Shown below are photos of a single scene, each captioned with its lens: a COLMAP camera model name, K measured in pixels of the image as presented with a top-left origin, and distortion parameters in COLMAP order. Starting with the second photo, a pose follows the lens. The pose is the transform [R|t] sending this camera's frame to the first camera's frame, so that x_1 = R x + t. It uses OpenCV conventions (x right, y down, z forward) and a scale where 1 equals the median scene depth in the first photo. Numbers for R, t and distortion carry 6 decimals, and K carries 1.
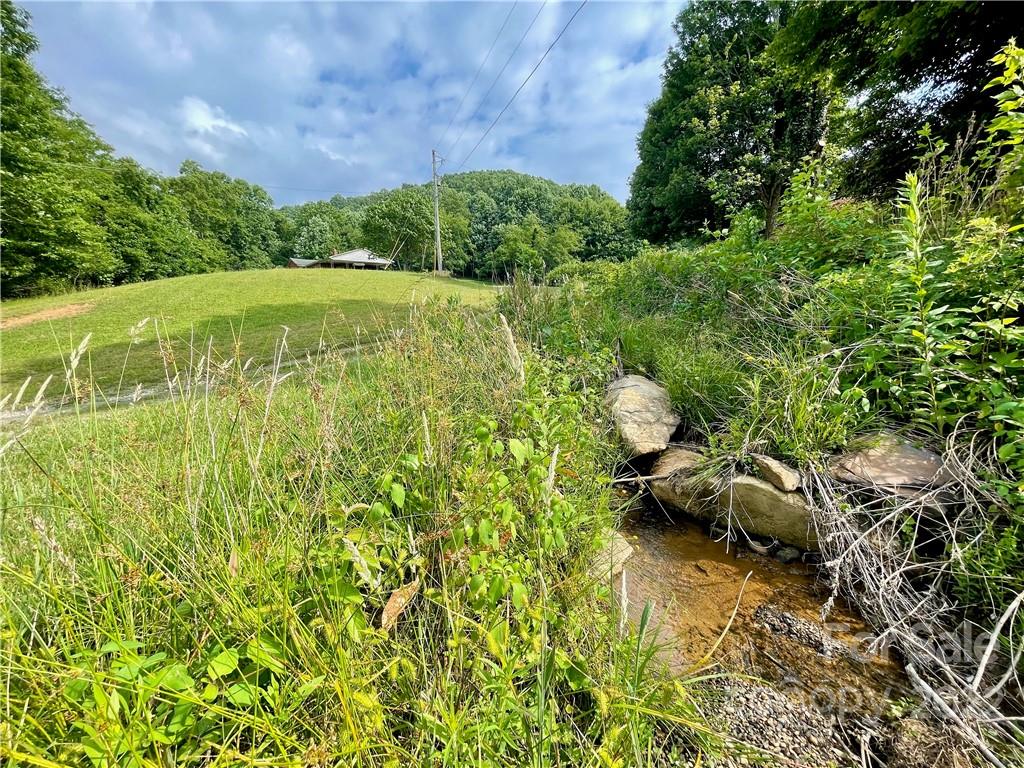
lens RADIAL K [[411.0, 0, 509.2], [0, 411.0, 385.4], [0, 0, 1]] dist [-0.000677, 0.000298]
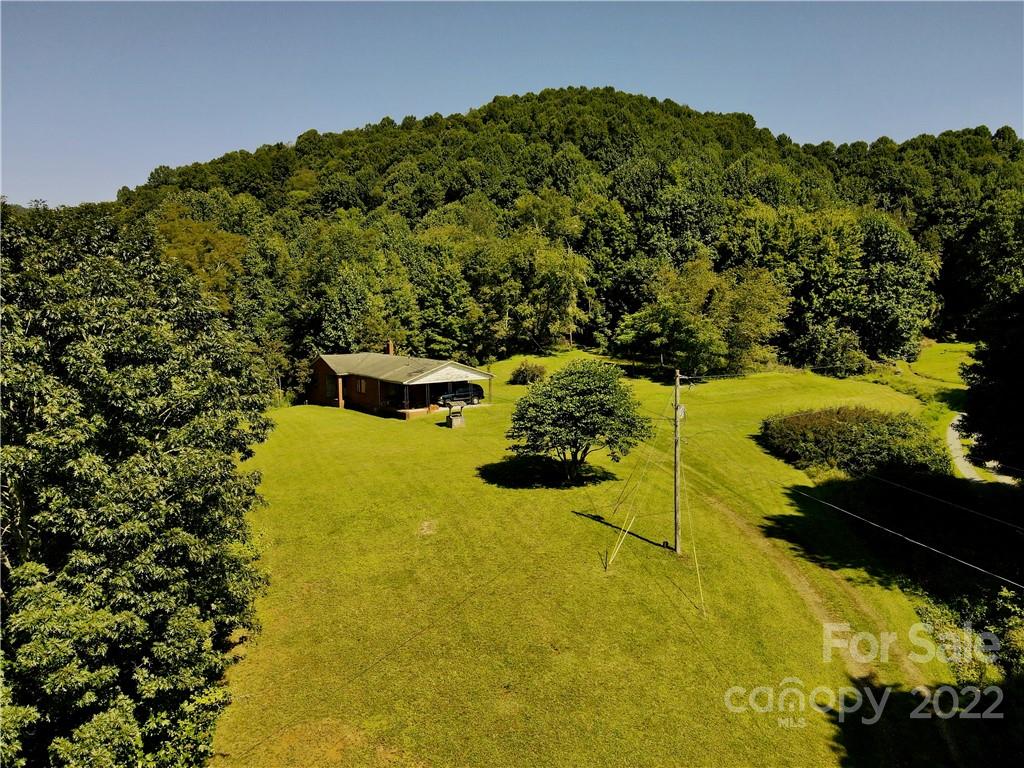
lens RADIAL K [[751.6, 0, 511.5], [0, 751.6, 386.2], [0, 0, 1]] dist [-0.002610, 0.029871]
pose [[0.996328, 0.012219, -0.084745, -0.117266], [-0.017149, 0.998188, -0.057685, -0.157037], [0.083887, 0.058926, 0.994731, -0.069017]]
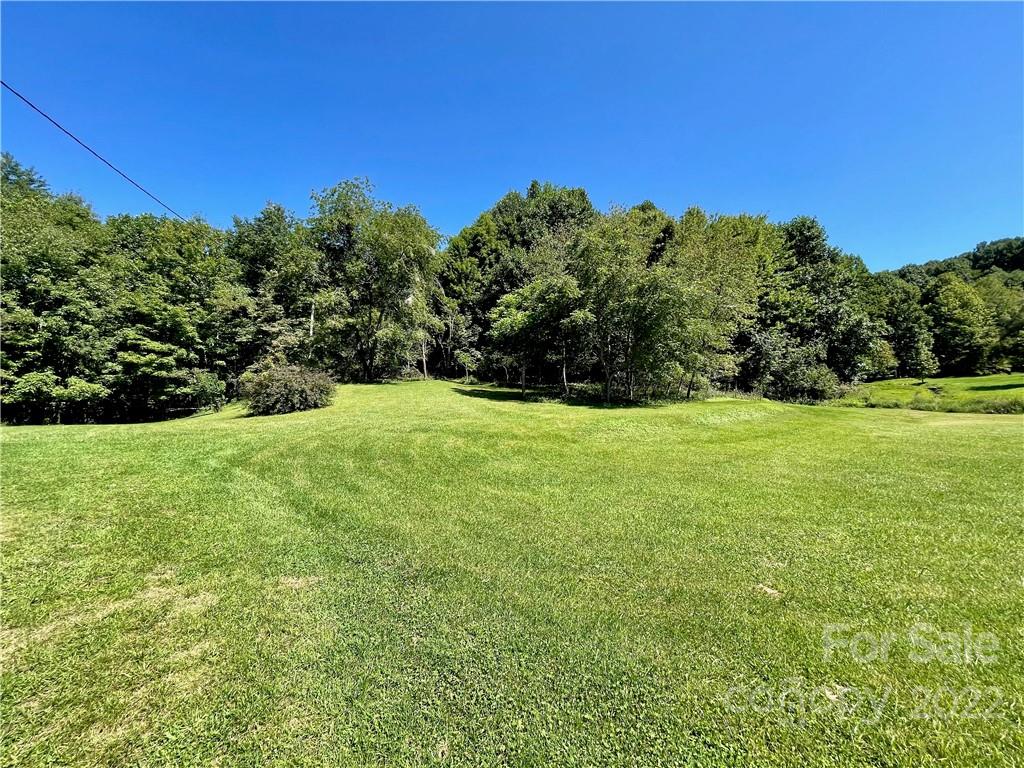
lens RADIAL K [[411.0, 0, 509.5], [0, 411.0, 382.4], [0, 0, 1]] dist [-0.000677, 0.000298]
pose [[0.993348, -0.013376, 0.114371, -0.083440], [0.038877, 0.973867, -0.223765, -0.179828], [-0.108389, 0.226723, 0.967909, 0.670085]]
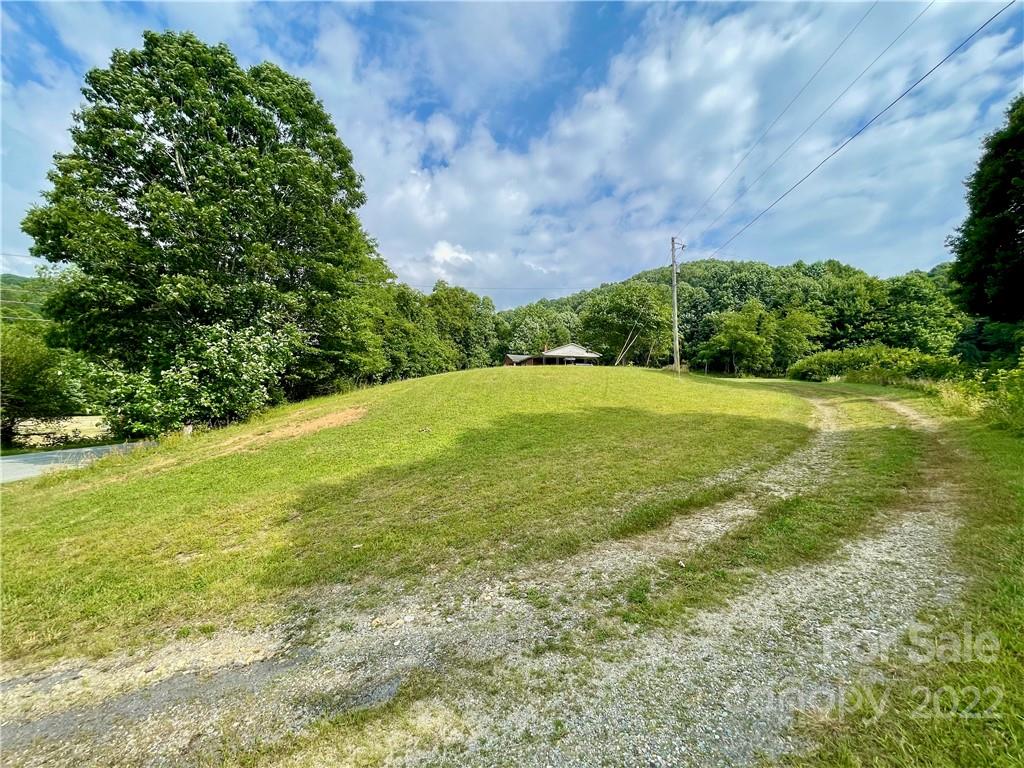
lens RADIAL K [[411.0, 0, 510.9], [0, 411.0, 374.6], [0, 0, 1]] dist [-0.000677, 0.000298]
pose [[0.905410, -0.007449, -0.424473, -0.045116], [-0.093252, 0.971938, -0.215965, -0.016691], [0.414170, 0.235120, 0.879308, 0.041418]]
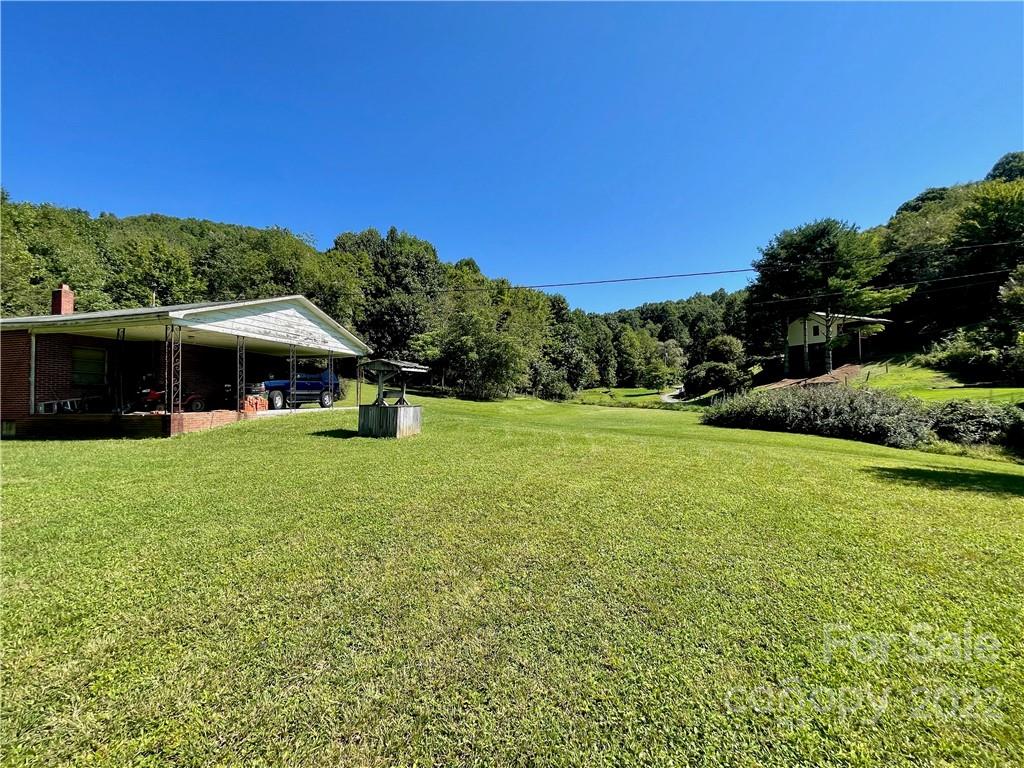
lens RADIAL K [[411.0, 0, 508.8], [0, 411.0, 384.6], [0, 0, 1]] dist [-0.000677, 0.000298]
pose [[0.799248, 0.022327, 0.600586, -0.274243], [0.101474, 0.979949, -0.171471, -0.148926], [-0.592373, 0.197992, 0.780957, 0.490070]]
